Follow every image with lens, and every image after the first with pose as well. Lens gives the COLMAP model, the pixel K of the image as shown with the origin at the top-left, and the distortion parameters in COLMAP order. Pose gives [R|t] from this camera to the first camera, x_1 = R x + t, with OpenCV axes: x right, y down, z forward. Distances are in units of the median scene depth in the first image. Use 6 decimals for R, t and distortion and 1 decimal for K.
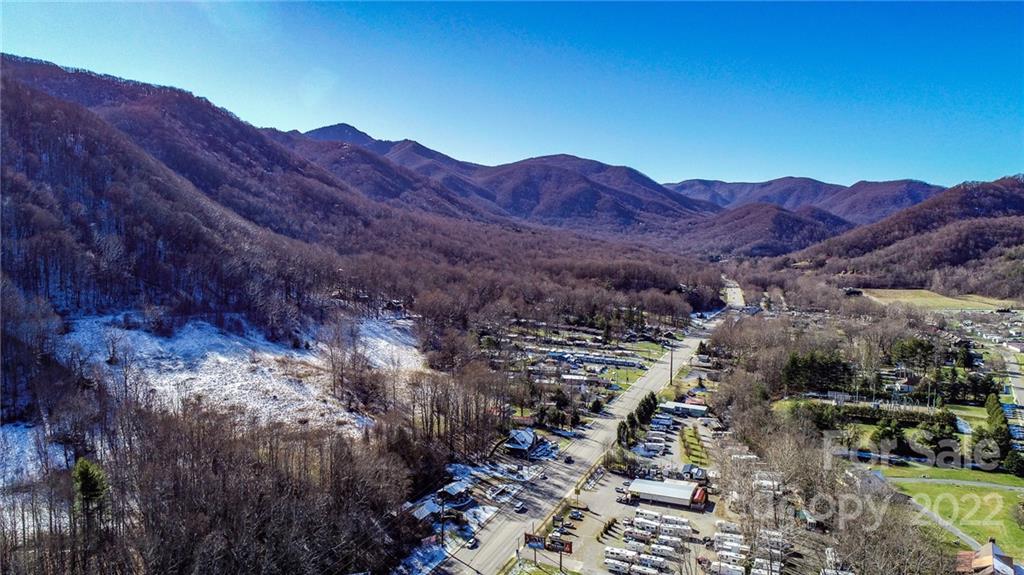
lens RADIAL K [[679.4, 0, 512.0], [0, 679.4, 287.5], [0, 0, 1]] dist [-0.002156, -0.001444]
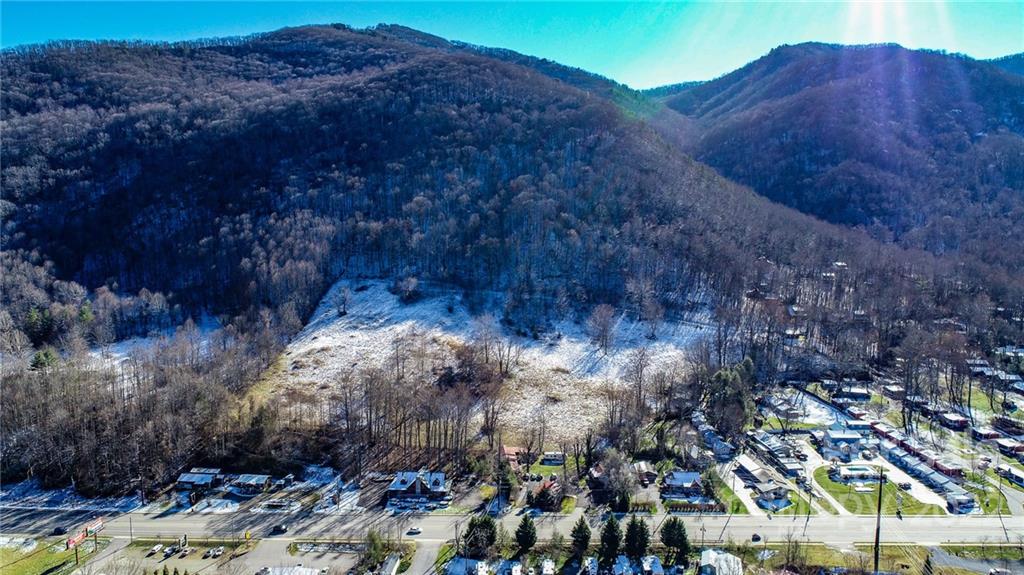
lens RADIAL K [[679.4, 0, 512.0], [0, 679.4, 287.5], [0, 0, 1]] dist [-0.002156, -0.001444]
pose [[0.344959, 0.103140, -0.932934, 0.112143], [-0.070094, 0.994000, 0.083974, -0.011777], [0.935997, 0.036425, 0.350119, 0.115465]]
